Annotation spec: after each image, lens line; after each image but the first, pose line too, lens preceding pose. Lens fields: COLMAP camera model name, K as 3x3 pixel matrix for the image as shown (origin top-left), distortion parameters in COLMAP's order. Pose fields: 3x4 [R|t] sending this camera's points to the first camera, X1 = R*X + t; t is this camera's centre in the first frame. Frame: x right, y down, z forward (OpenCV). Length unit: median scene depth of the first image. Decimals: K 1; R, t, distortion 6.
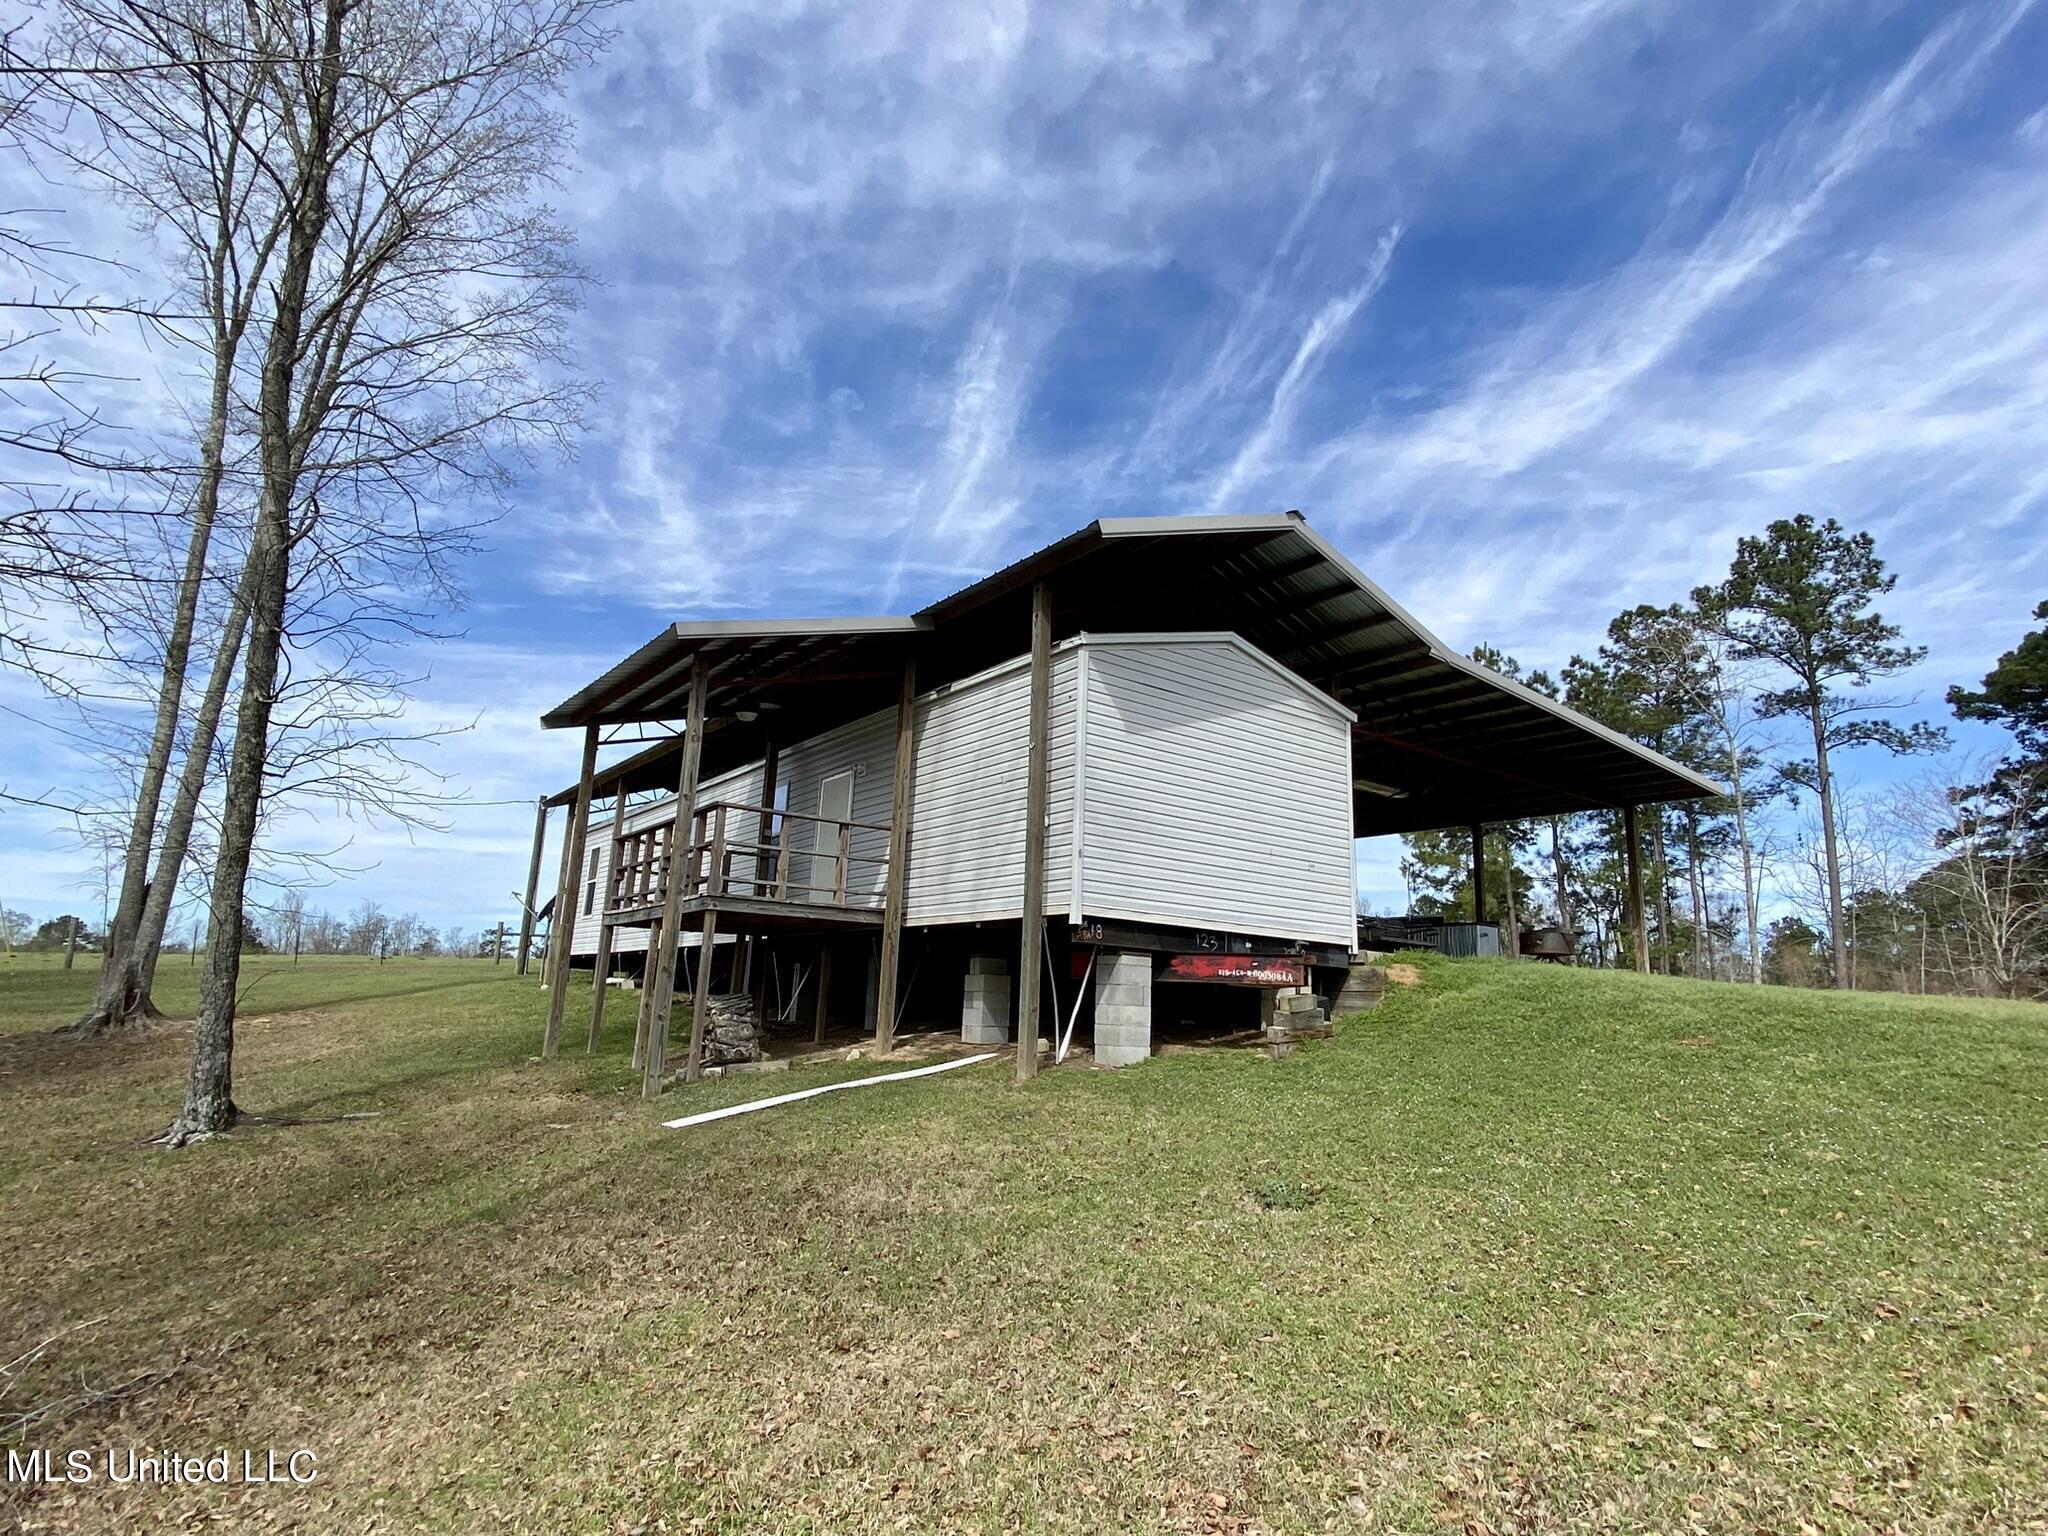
lens RADIAL K [[1092.6, 0, 1018.0], [0, 1092.6, 766.8], [0, 0, 1]] dist [0.005655, -0.000299]
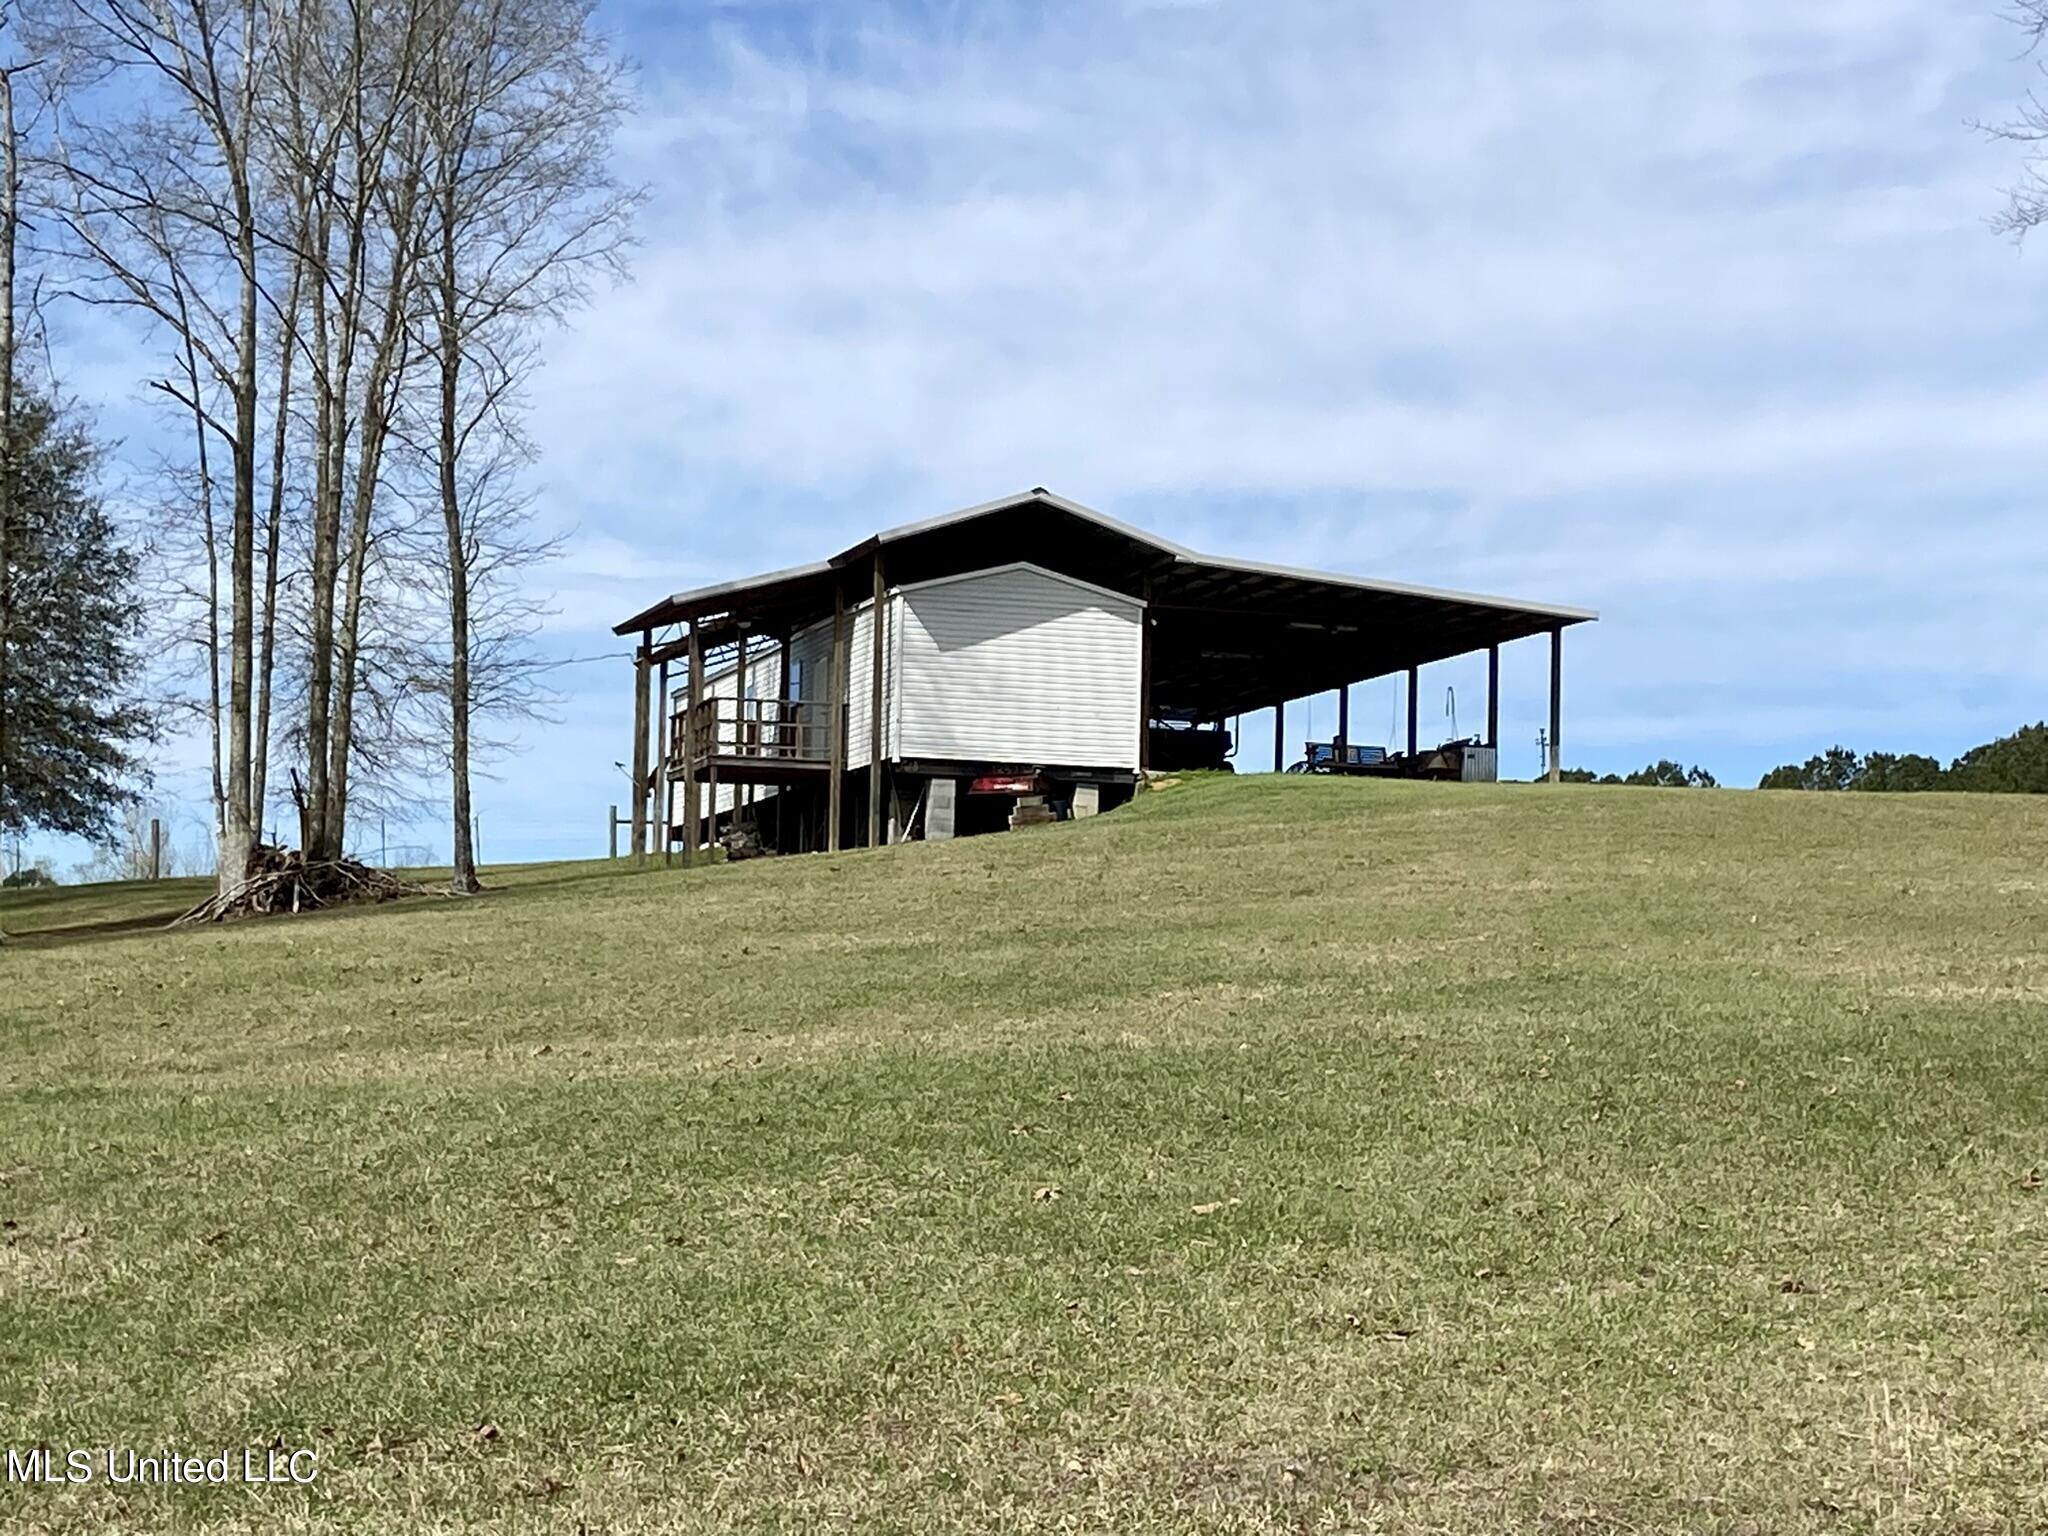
lens RADIAL K [[4172.9, 0, 1024.4], [0, 4172.9, 767.9], [0, 0, 1]] dist [-0.010996, 0.000000]
pose [[0.938914, -0.048274, -0.340749, 2.155051], [0.089312, 0.990370, 0.105788, -0.454540], [0.332361, -0.129759, 0.934183, -4.407370]]
